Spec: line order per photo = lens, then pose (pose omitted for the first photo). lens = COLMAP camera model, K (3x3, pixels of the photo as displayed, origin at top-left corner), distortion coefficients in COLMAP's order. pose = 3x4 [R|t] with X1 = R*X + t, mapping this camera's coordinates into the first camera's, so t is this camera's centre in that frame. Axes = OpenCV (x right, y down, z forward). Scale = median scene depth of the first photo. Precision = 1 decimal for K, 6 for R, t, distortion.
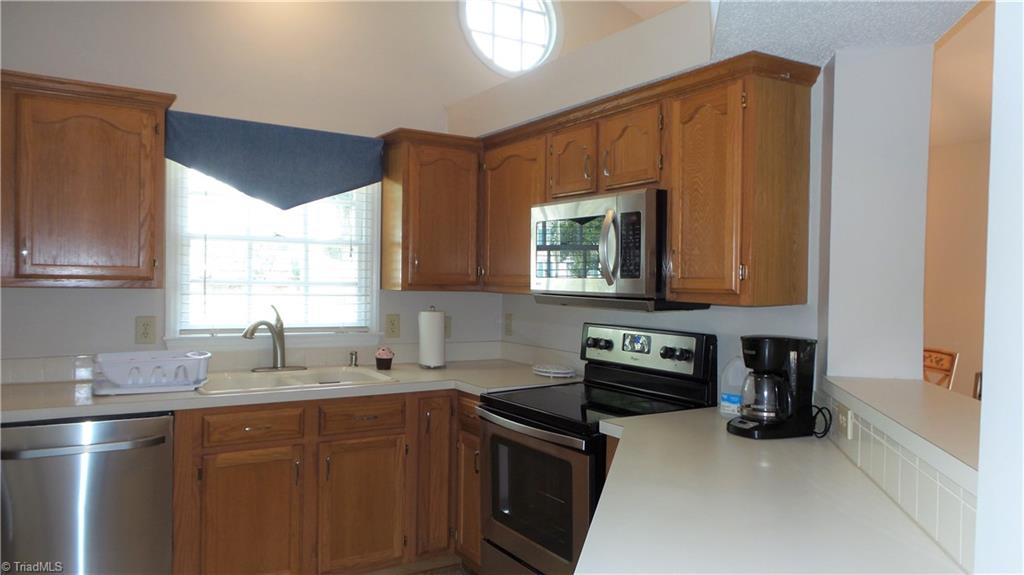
lens RADIAL K [[705.0, 0, 510.8], [0, 705.0, 288.3], [0, 0, 1]] dist [-0.015168, 0.014652]
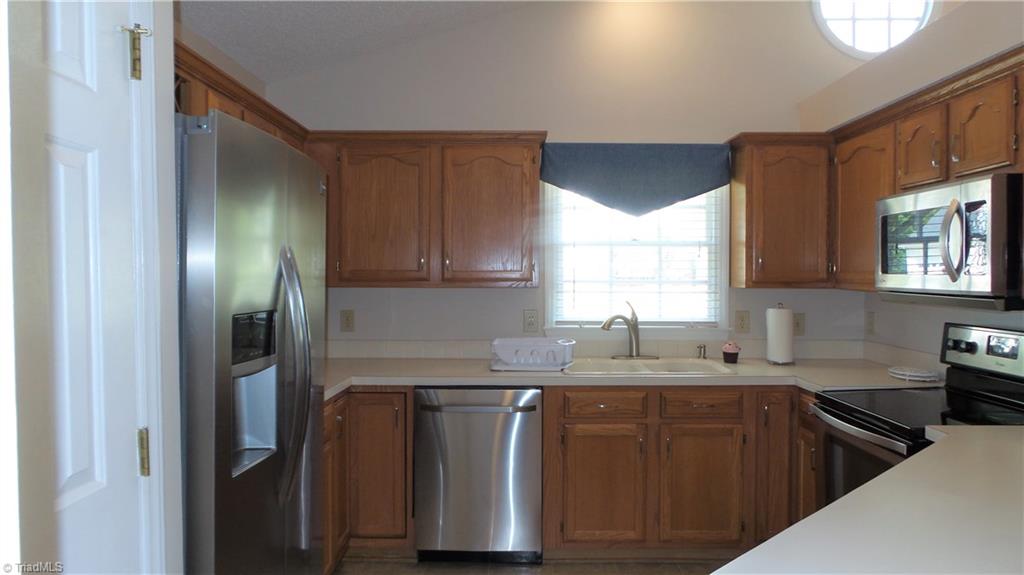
lens RADIAL K [[705.0, 0, 514.9], [0, 705.0, 285.5], [0, 0, 1]] dist [-0.015168, 0.014652]
pose [[0.841807, -0.006759, -0.539736, 0.130230], [0.008321, 0.999965, 0.000456, -0.004409], [0.539714, -0.004875, 0.841834, -0.067476]]
